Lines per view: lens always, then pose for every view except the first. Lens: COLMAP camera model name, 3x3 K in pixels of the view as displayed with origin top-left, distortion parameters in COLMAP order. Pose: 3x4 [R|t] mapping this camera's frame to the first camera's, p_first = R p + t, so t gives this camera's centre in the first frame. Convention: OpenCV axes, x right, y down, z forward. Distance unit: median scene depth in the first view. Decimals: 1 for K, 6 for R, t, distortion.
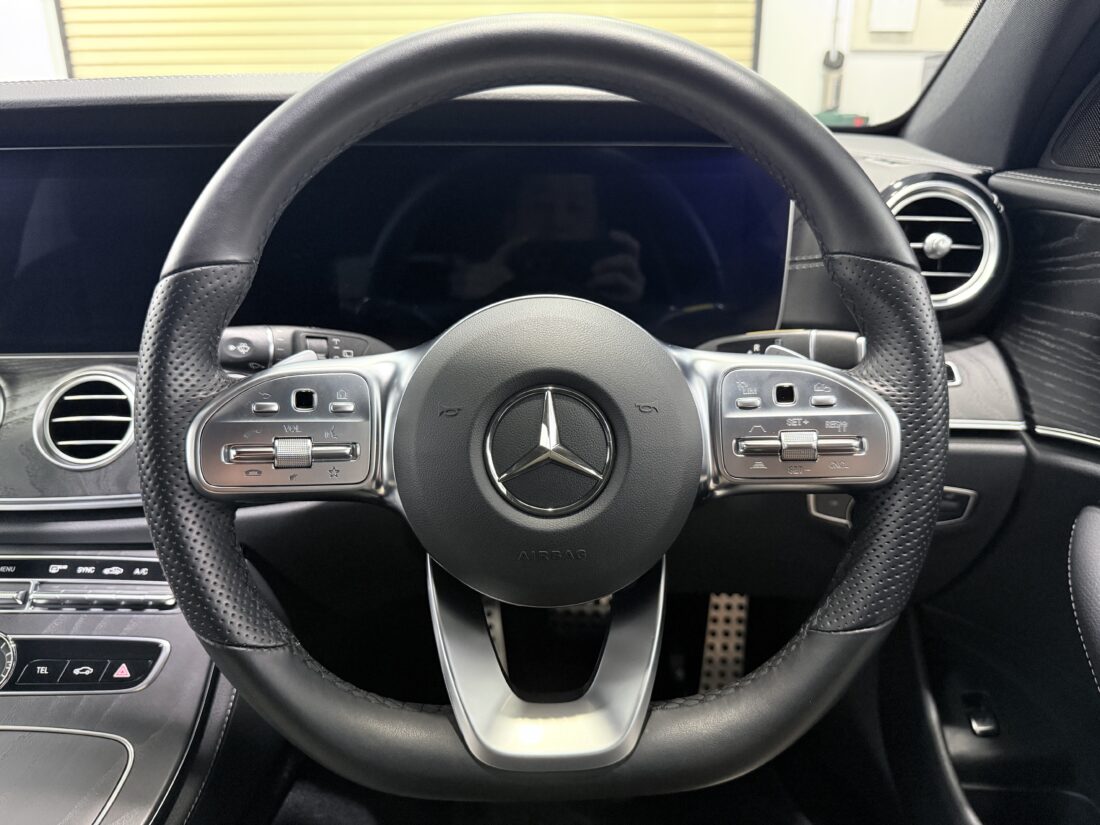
lens RADIAL K [[741.3, 0, 550.0], [0, 741.3, 412.5], [0, 0, 1]] dist [-0.025256, 0.000135]
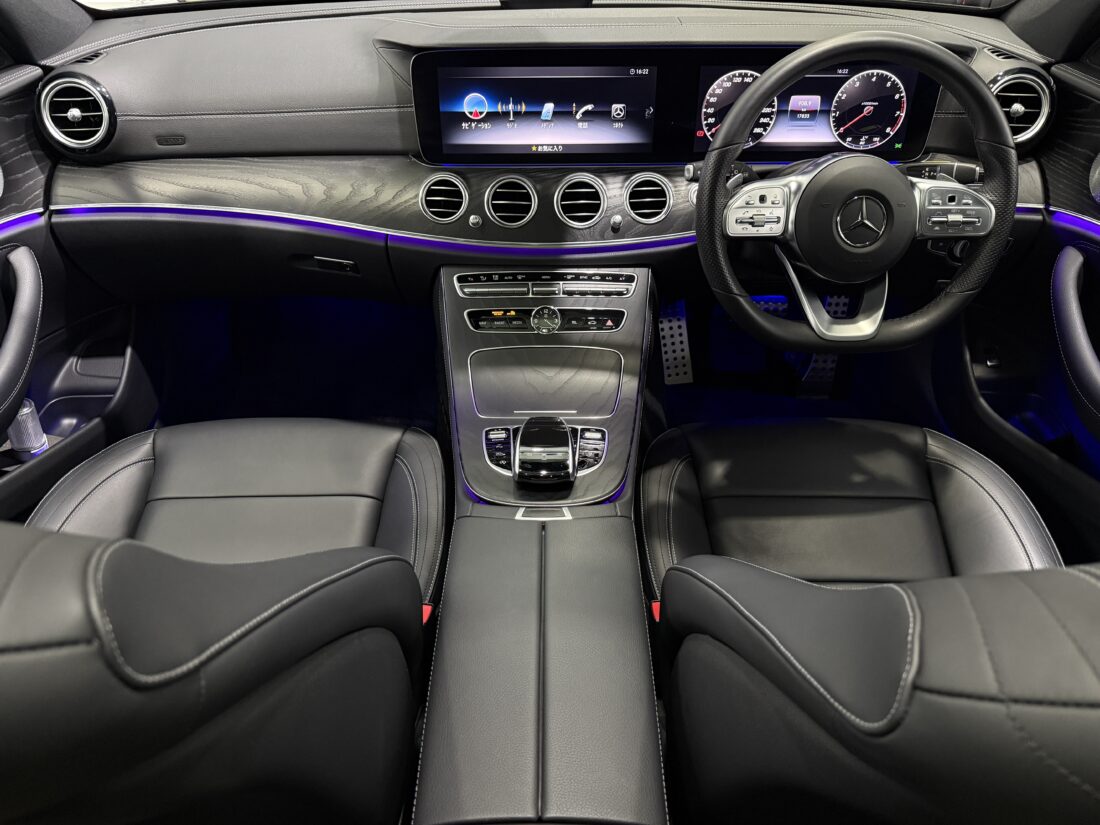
lens RADIAL K [[679.0, 0, 550.0], [0, 679.0, 412.5], [0, 0, 1]] dist [-0.061159, 0.002964]
pose [[0.998603, 0.004864, -0.052619, -0.626005], [0.013457, 0.939519, 0.342232, -0.087684], [0.051102, -0.342462, 0.938141, -0.964815]]
